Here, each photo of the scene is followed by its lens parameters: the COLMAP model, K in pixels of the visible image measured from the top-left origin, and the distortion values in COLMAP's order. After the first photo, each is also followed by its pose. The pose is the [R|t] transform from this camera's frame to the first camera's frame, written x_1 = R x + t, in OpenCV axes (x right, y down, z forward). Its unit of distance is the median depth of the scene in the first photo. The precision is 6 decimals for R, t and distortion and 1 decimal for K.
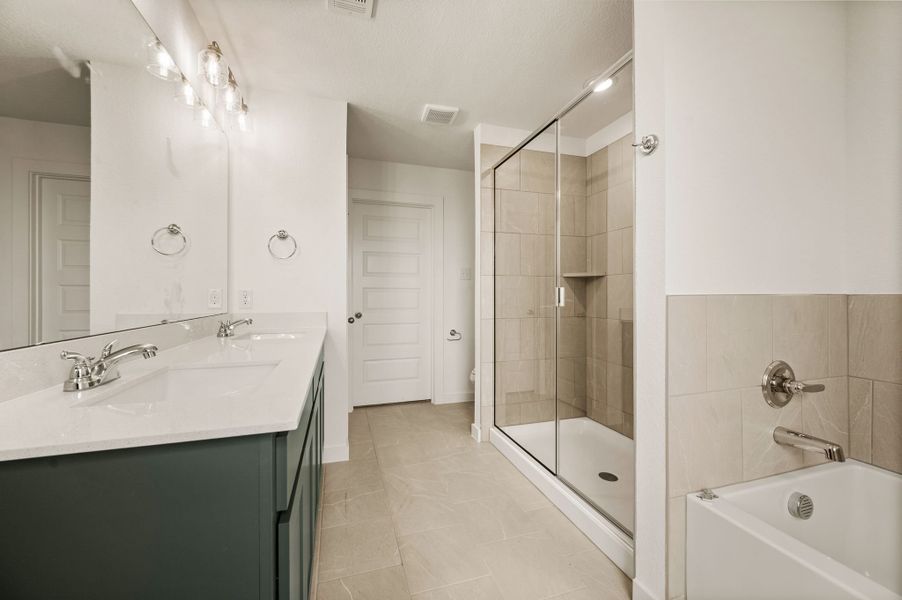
lens RADIAL K [[356.0, 0, 450.6], [0, 356.0, 299.1], [0, 0, 1]] dist [0.007004, -0.000436]
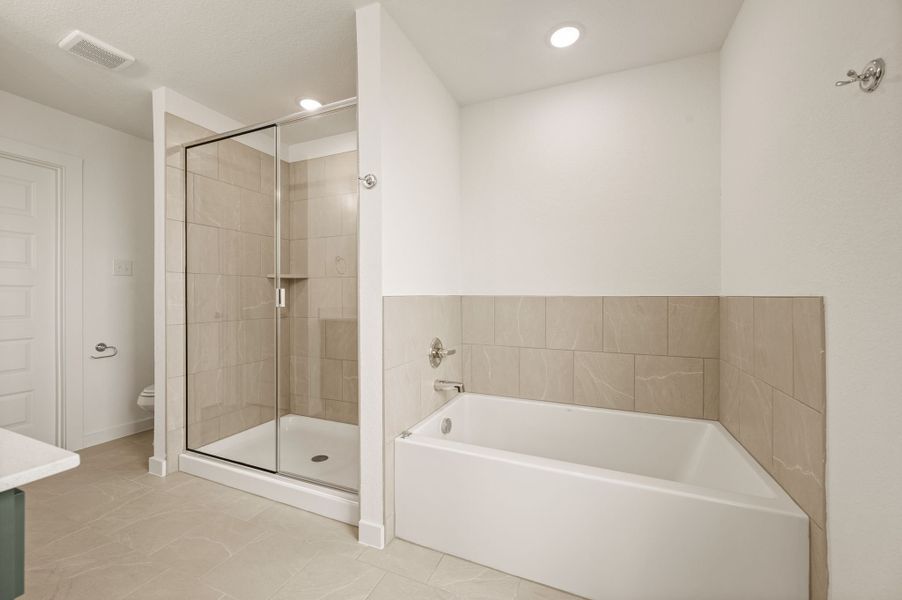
lens RADIAL K [[356.0, 0, 450.4], [0, 356.0, 296.9], [0, 0, 1]] dist [0.007004, -0.000436]
pose [[0.651752, -0.001321, 0.758431, -0.125346], [0.008068, 0.999954, -0.005191, 0.000574], [-0.758389, 0.009502, 0.651732, -0.037444]]
